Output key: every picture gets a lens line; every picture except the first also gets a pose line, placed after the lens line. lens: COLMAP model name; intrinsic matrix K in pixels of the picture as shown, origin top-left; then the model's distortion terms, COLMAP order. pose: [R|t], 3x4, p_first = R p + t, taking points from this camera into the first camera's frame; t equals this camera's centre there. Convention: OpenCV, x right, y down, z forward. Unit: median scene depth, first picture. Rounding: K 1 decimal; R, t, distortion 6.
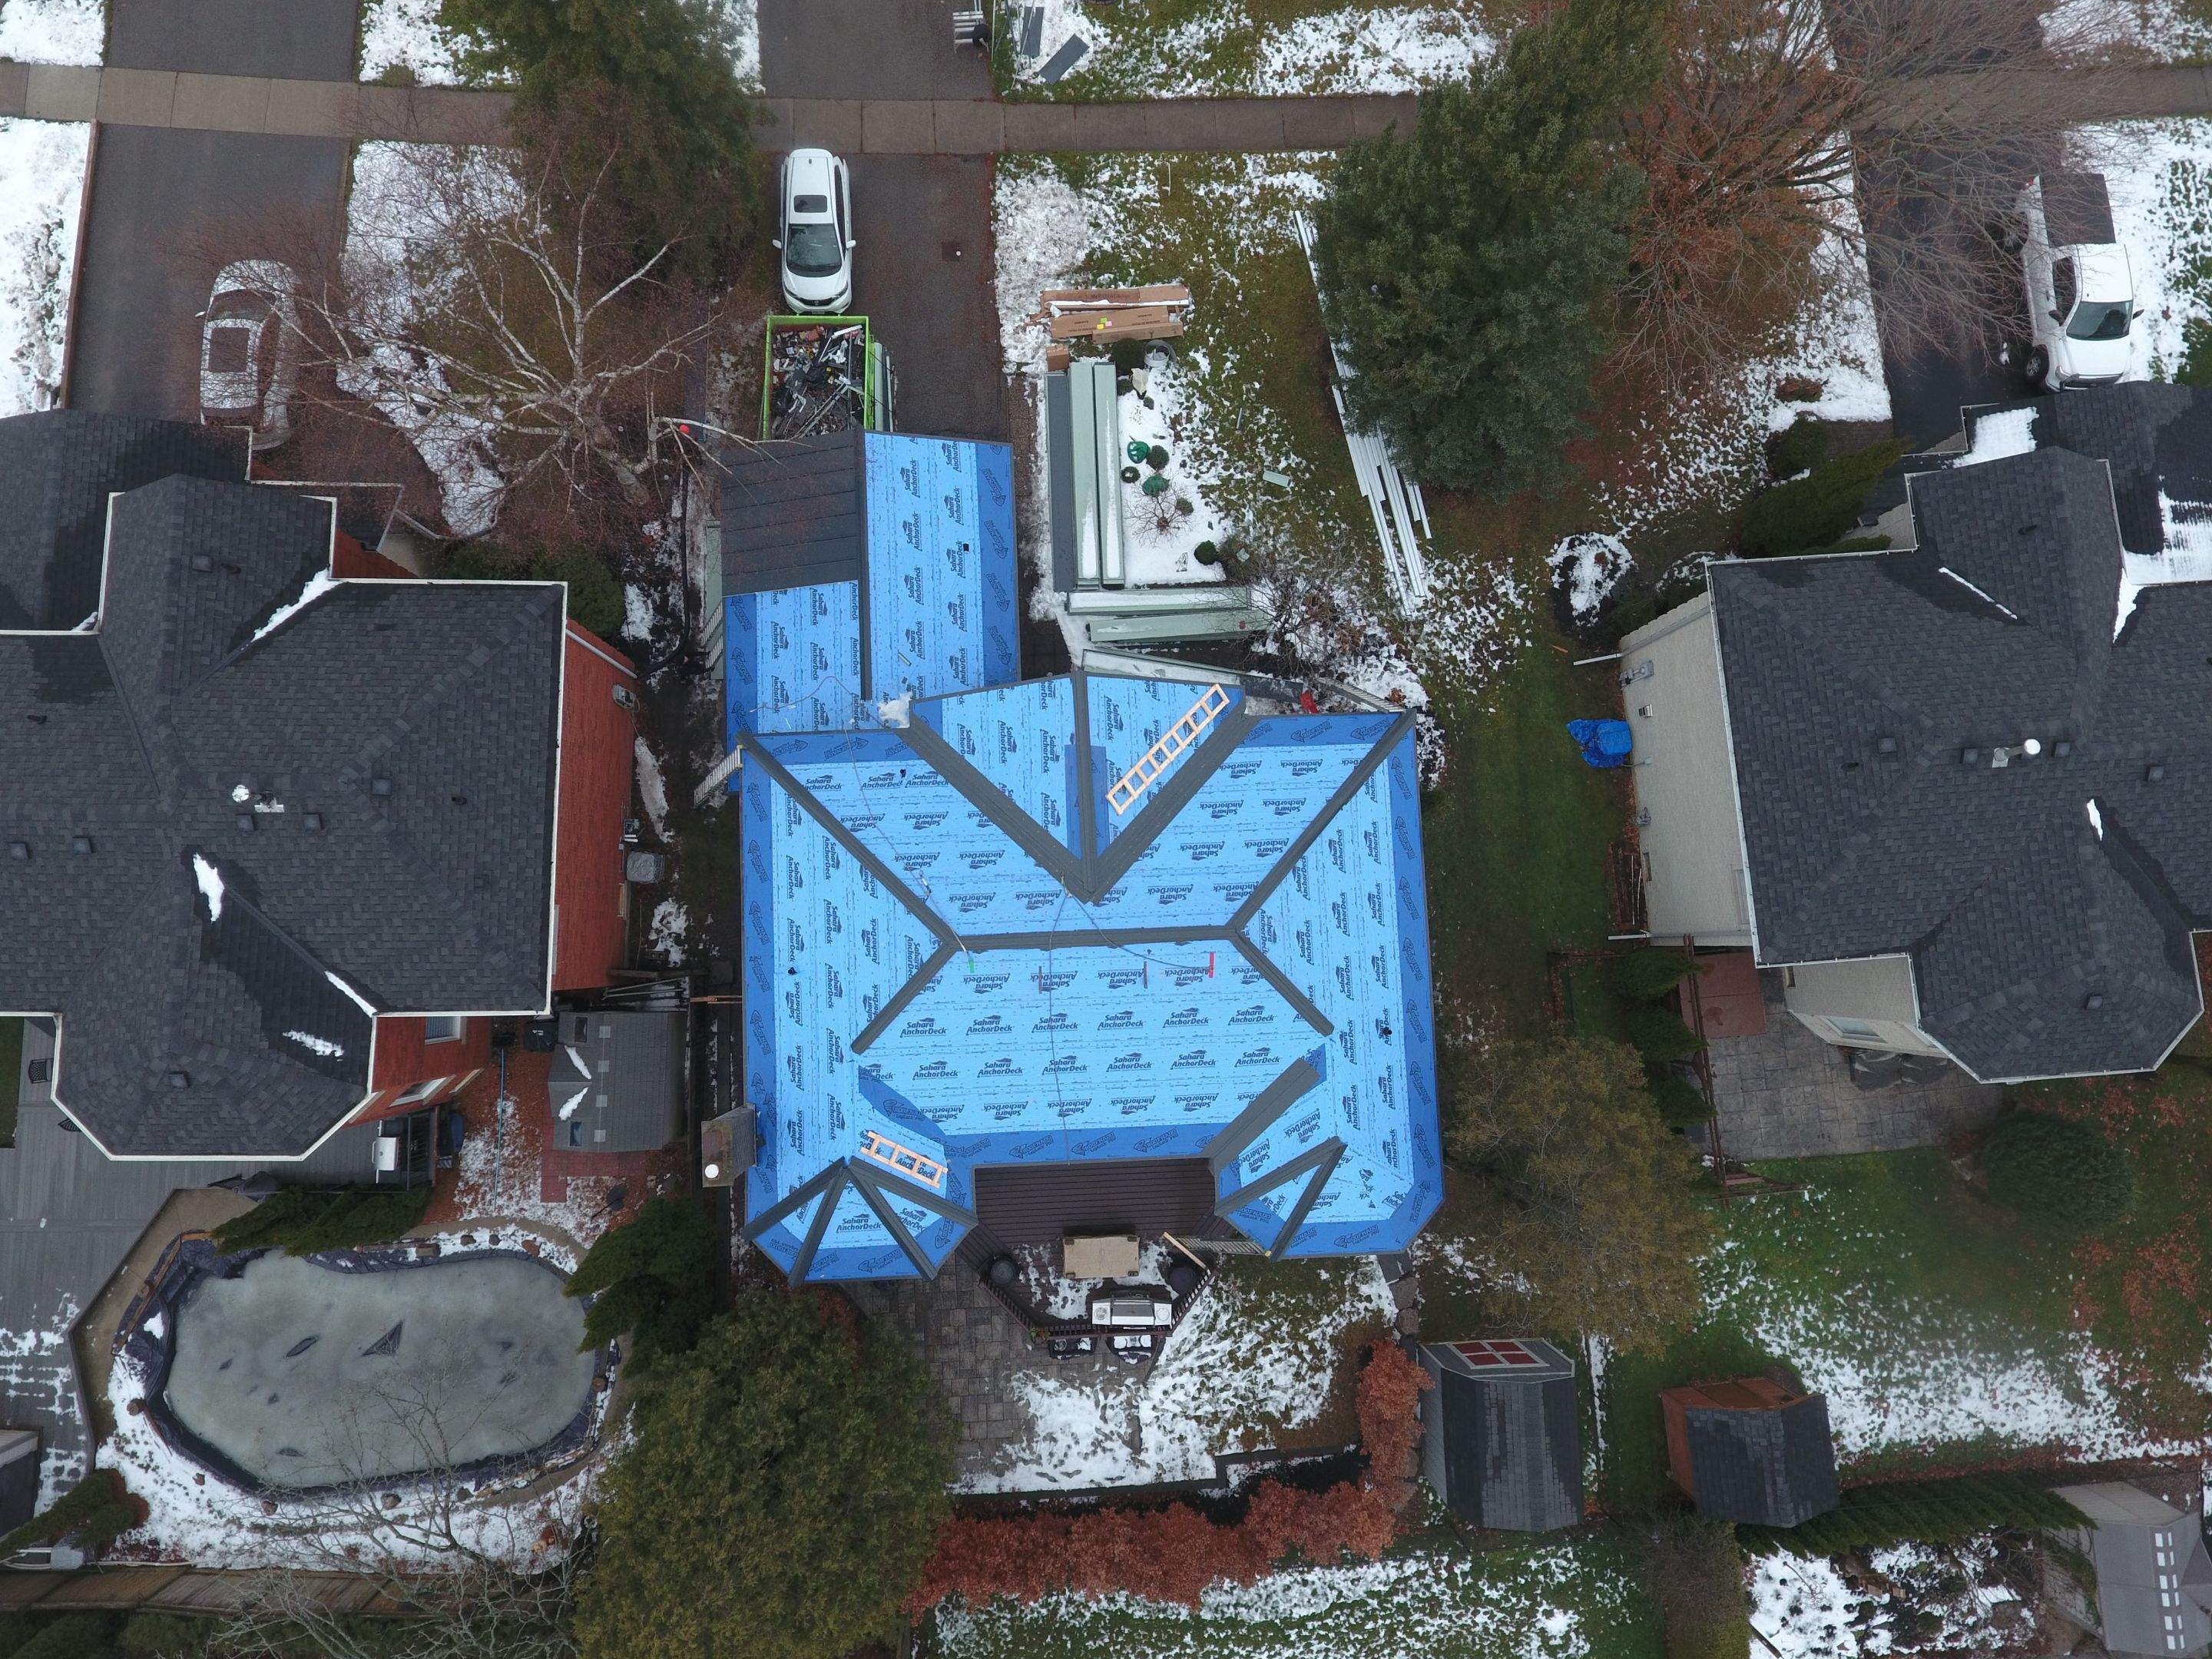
lens RADIAL K [[1345.1, 0, 1094.1], [0, 1345.1, 830.8], [0, 0, 1]] dist [-0.002838, -0.000533]
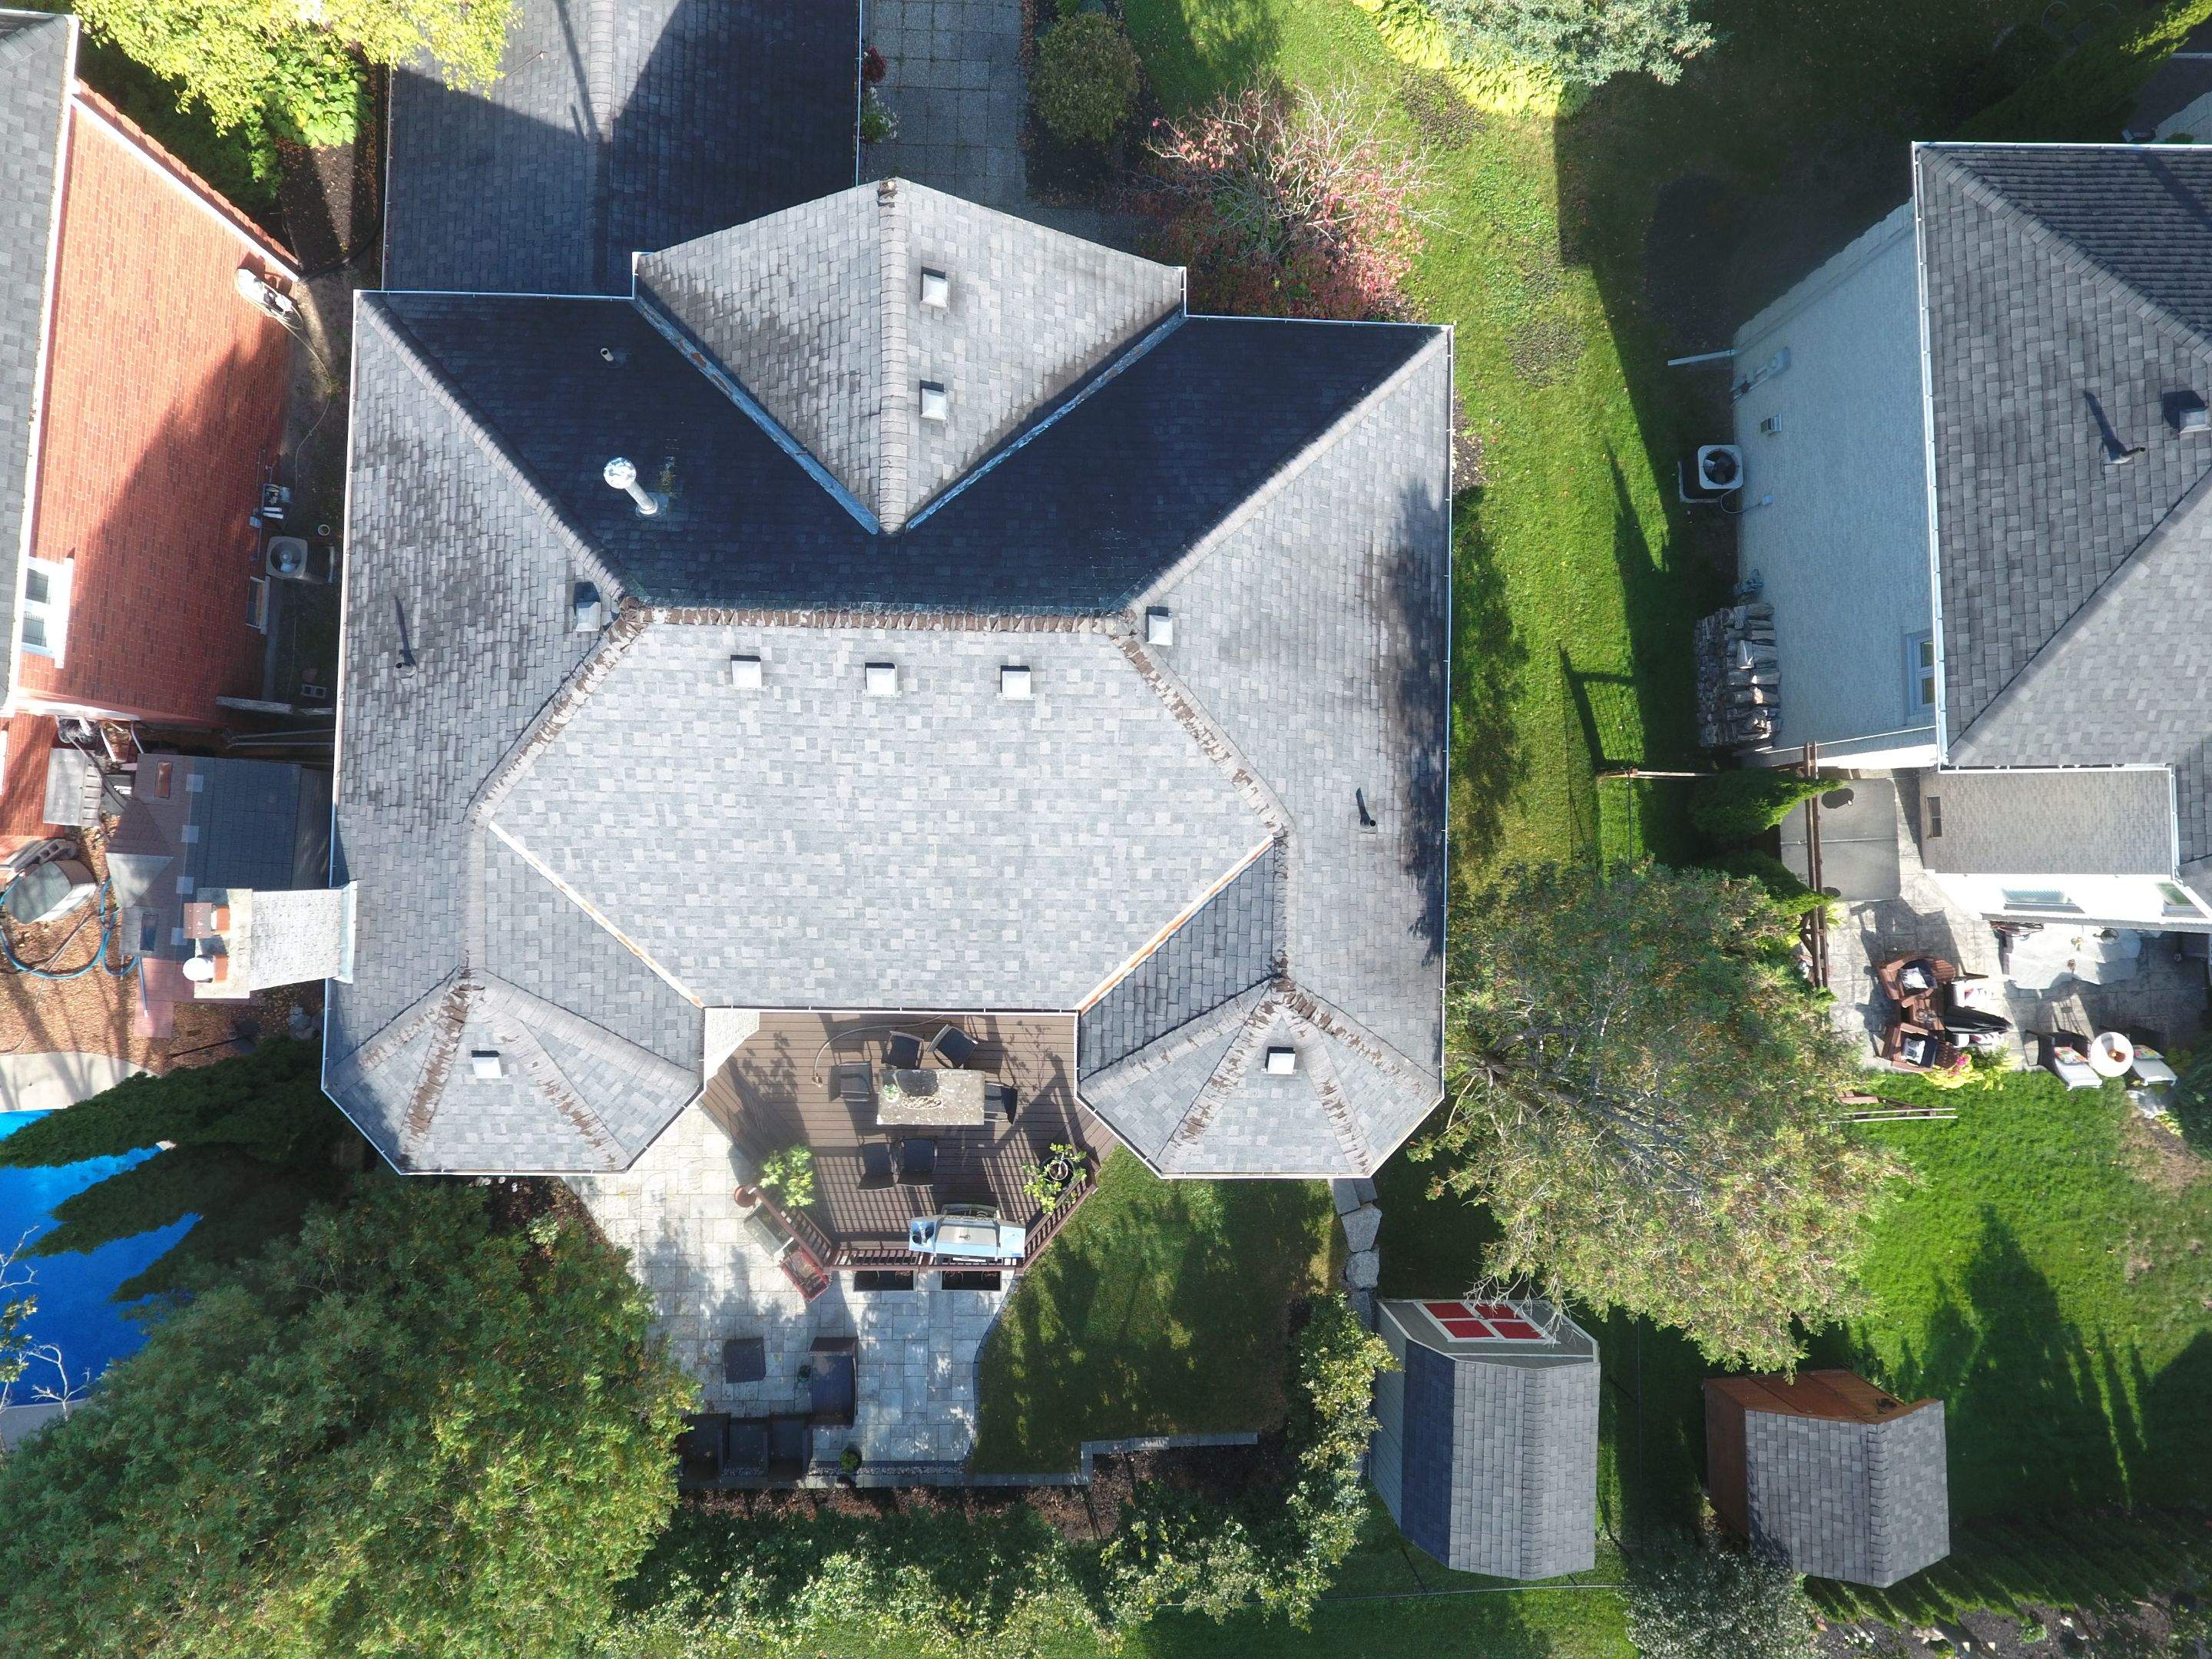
lens RADIAL K [[1344.6, 0, 1092.1], [0, 1344.6, 830.2], [0, 0, 1]] dist [-0.004149, -0.000020]
pose [[0.997833, 0.063112, 0.018612, 0.072392], [-0.064059, 0.996395, 0.055627, 0.120025], [-0.015034, -0.056699, 0.998278, 0.354697]]
